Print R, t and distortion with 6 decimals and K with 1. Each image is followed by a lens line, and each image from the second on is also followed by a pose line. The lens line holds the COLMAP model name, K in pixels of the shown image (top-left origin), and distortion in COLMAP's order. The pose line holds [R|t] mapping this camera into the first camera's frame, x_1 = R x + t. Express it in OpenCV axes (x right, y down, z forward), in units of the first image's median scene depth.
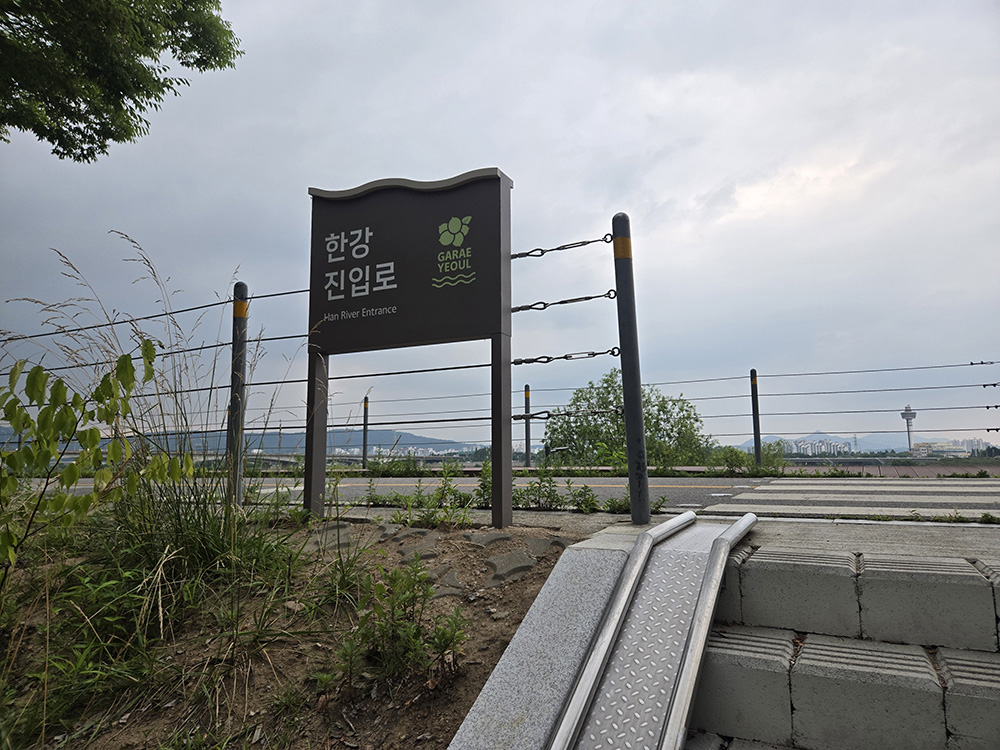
lens RADIAL K [[673.6, 0, 498.8], [0, 673.6, 375.0], [0, 0, 1]] dist [0.001562, -0.000932]
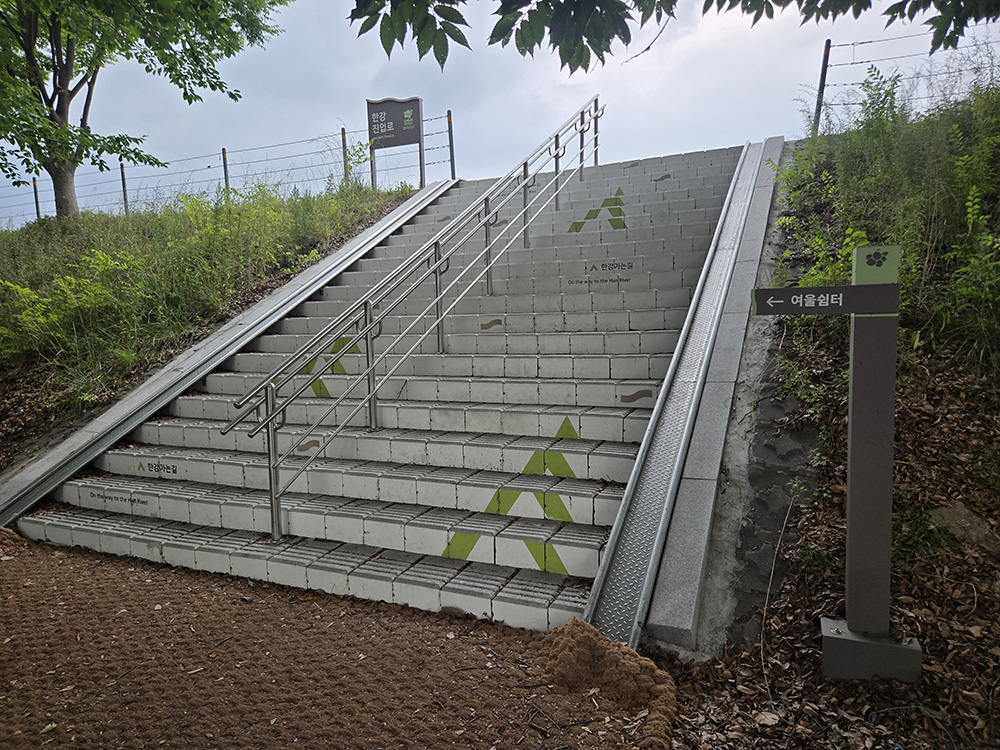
lens RADIAL K [[673.6, 0, 500.8], [0, 673.6, 376.6], [0, 0, 1]] dist [0.001562, -0.000932]
pose [[0.999344, -0.021759, 0.028953, 0.303855], [0.014307, 0.971563, 0.236347, 0.325481], [-0.033273, -0.235778, 0.971237, -2.959191]]
